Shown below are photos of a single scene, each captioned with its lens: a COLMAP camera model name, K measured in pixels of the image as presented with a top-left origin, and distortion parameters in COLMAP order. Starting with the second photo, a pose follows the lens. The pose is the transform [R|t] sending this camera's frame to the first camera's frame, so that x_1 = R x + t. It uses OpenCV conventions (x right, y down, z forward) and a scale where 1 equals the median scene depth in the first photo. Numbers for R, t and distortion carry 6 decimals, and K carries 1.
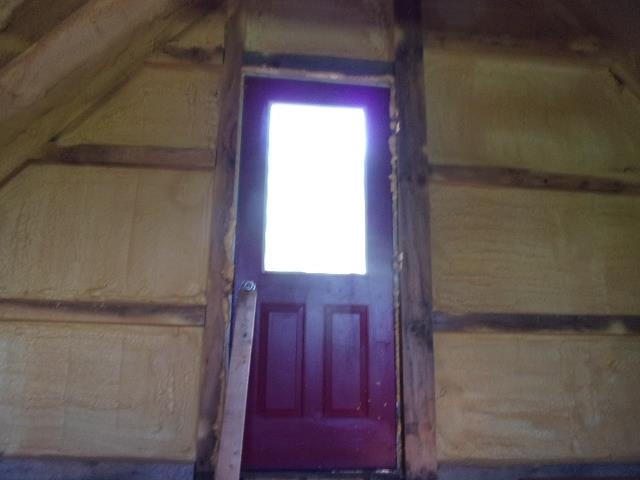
lens RADIAL K [[462.4, 0, 317.6], [0, 462.4, 249.0], [0, 0, 1]] dist [-0.042245, 0.012251]
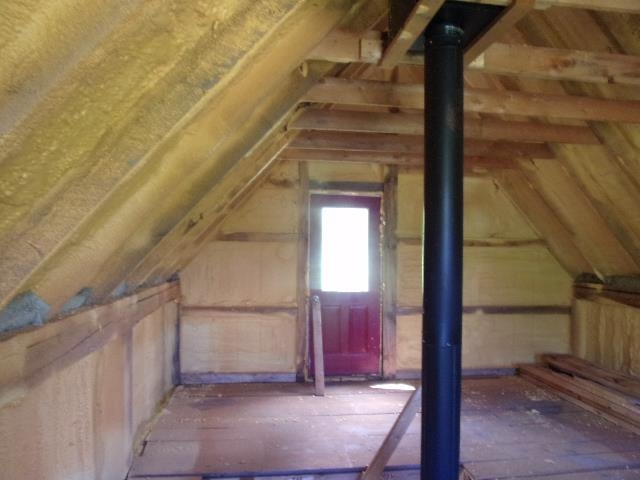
lens RADIAL K [[462.4, 0, 317.6], [0, 462.4, 249.0], [0, 0, 1]] dist [-0.042245, 0.012251]
pose [[0.998141, -0.003612, 0.060842, -0.264243], [-0.007686, 0.982814, 0.184436, -0.542071], [-0.060463, -0.184561, 0.980959, -1.102840]]
